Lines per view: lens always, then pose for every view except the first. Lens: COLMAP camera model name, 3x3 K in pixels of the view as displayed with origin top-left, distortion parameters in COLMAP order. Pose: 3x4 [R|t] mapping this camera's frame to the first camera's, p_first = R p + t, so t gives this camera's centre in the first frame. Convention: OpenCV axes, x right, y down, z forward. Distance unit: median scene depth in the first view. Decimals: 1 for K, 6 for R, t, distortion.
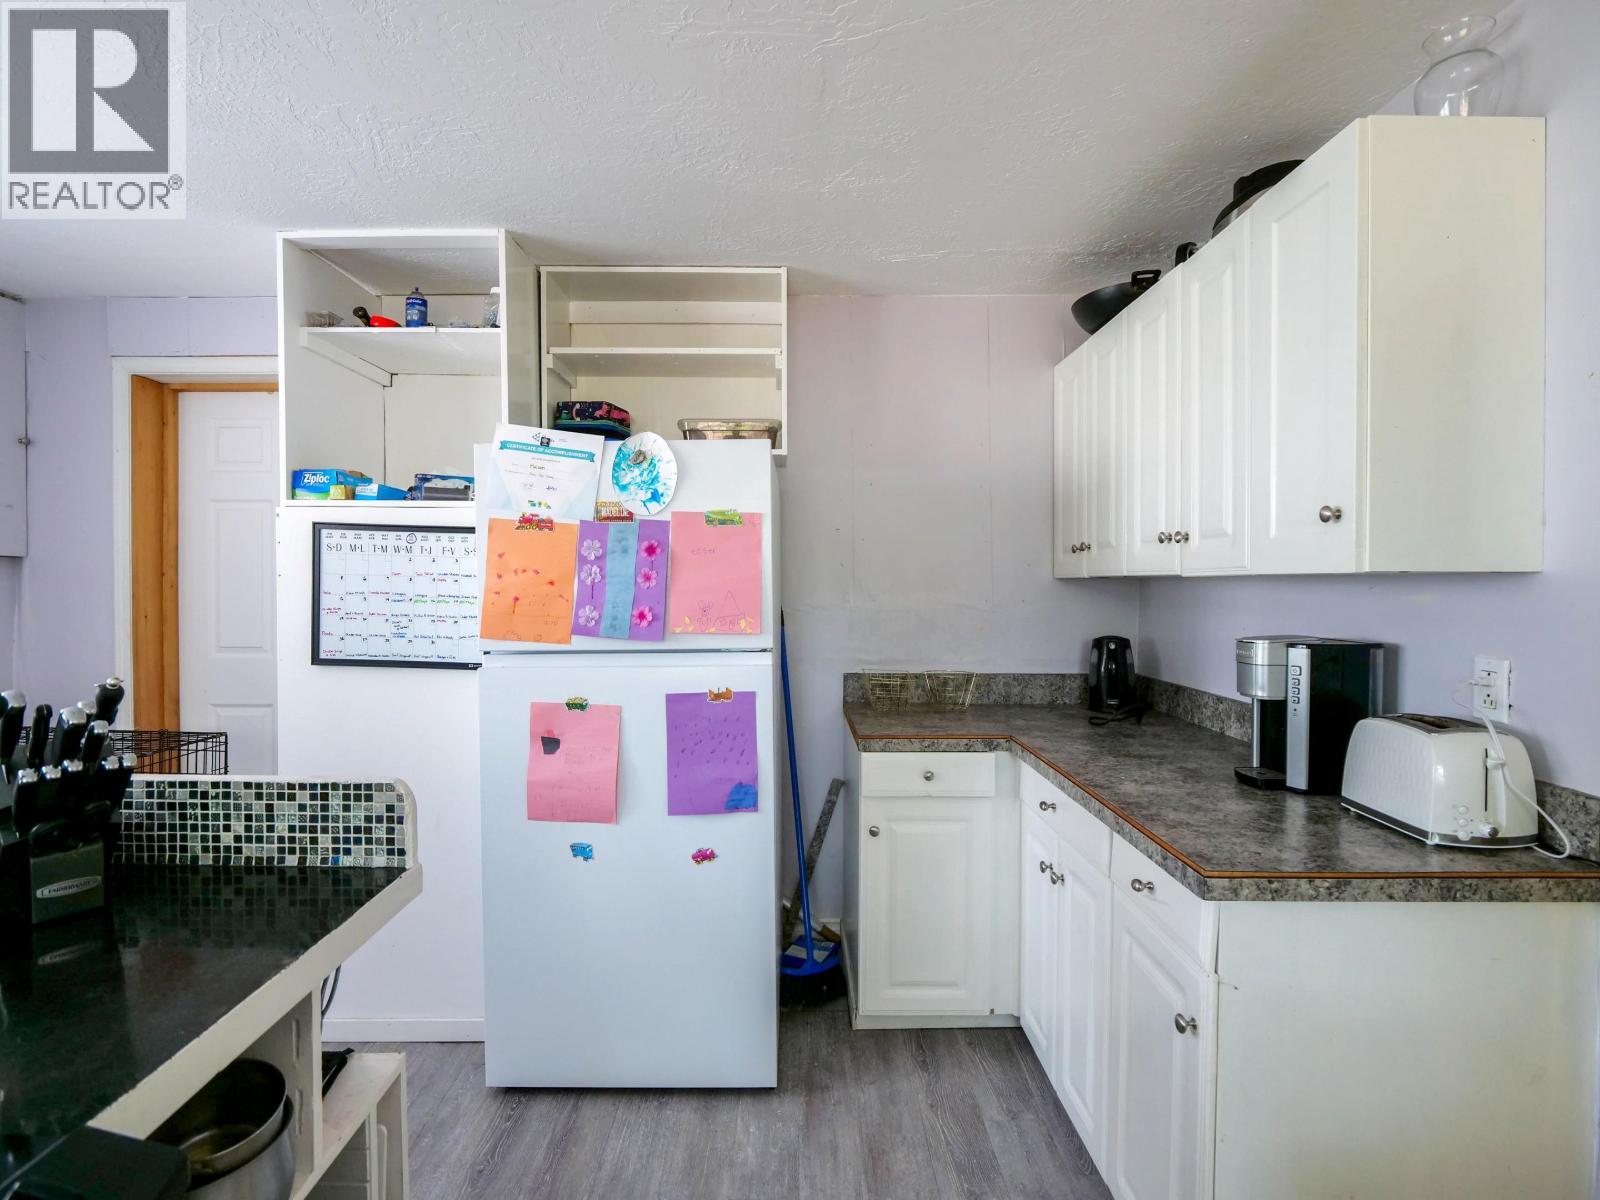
lens RADIAL K [[786.1, 0, 801.9], [0, 786.1, 592.9], [0, 0, 1]] dist [0.001143, -0.000652]
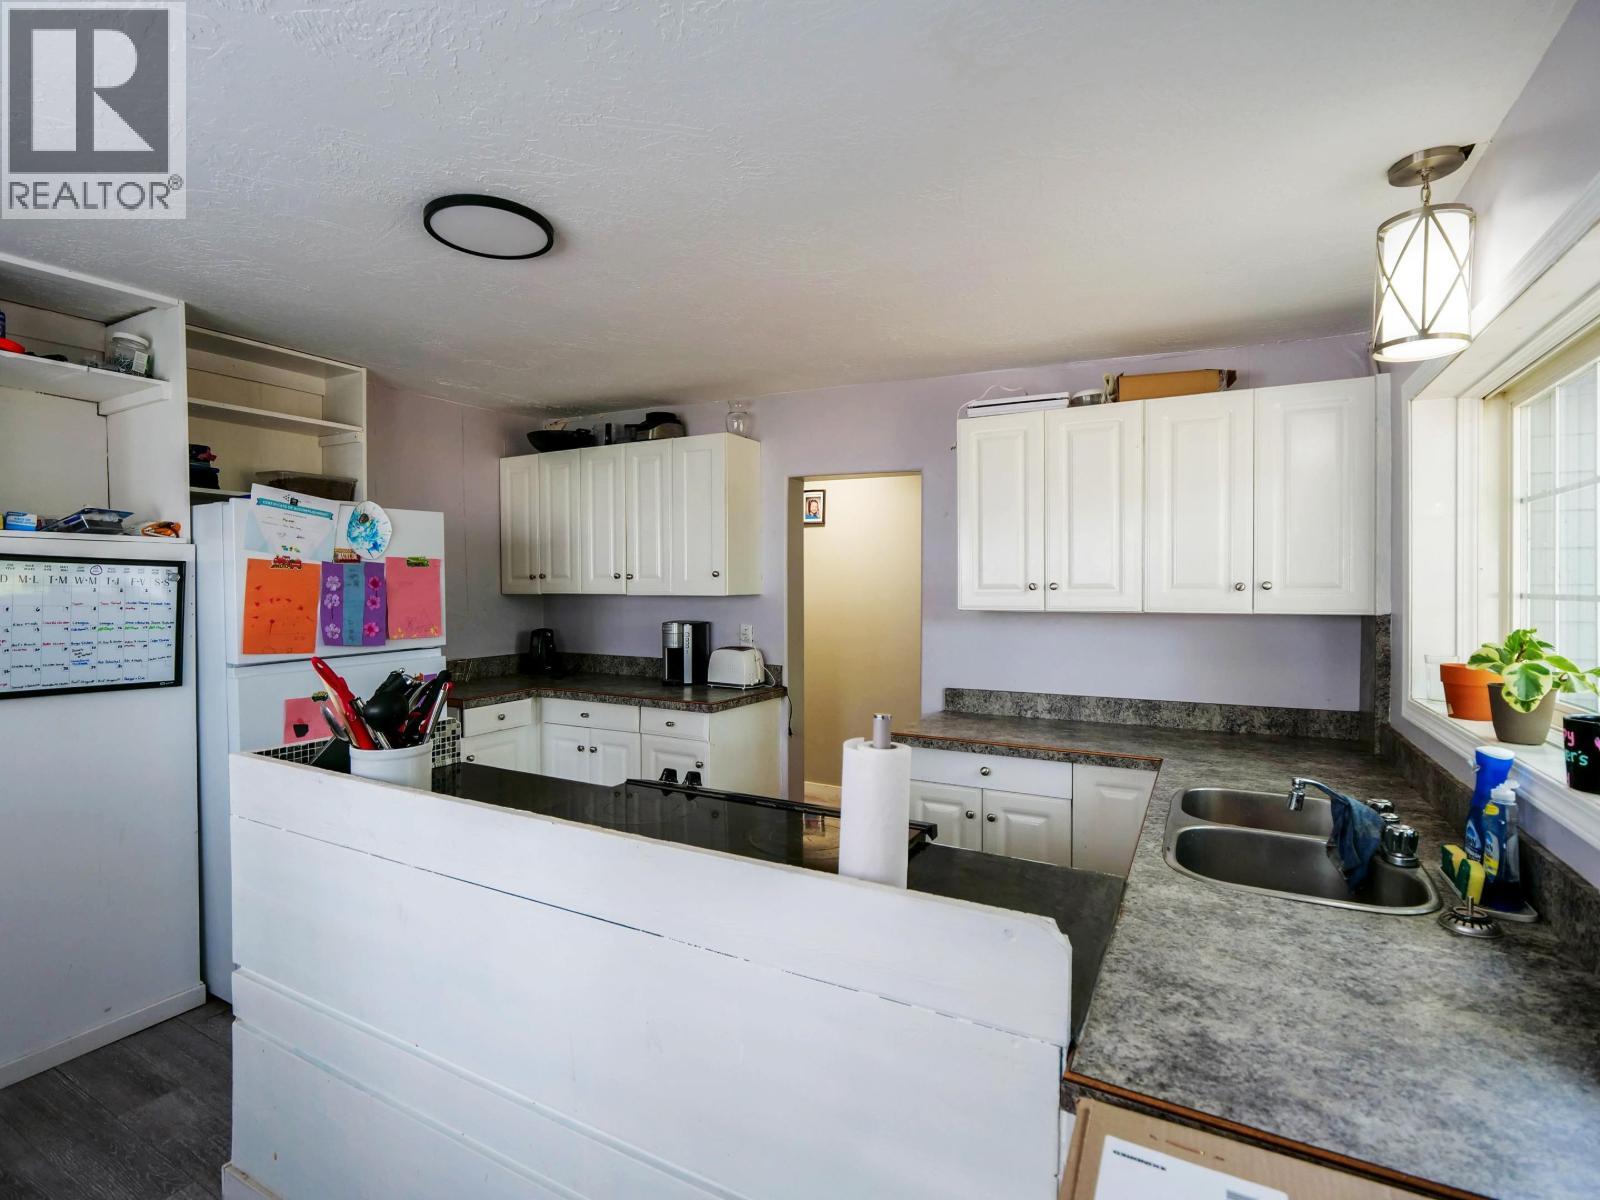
lens RADIAL K [[786.1, 0, 795.1], [0, 786.1, 594.1], [0, 0, 1]] dist [0.001143, -0.000652]
pose [[0.486688, -0.016391, 0.873422, -1.077854], [0.014762, 0.999836, 0.010537, -0.038182], [-0.873451, 0.007765, 0.486850, -0.382184]]
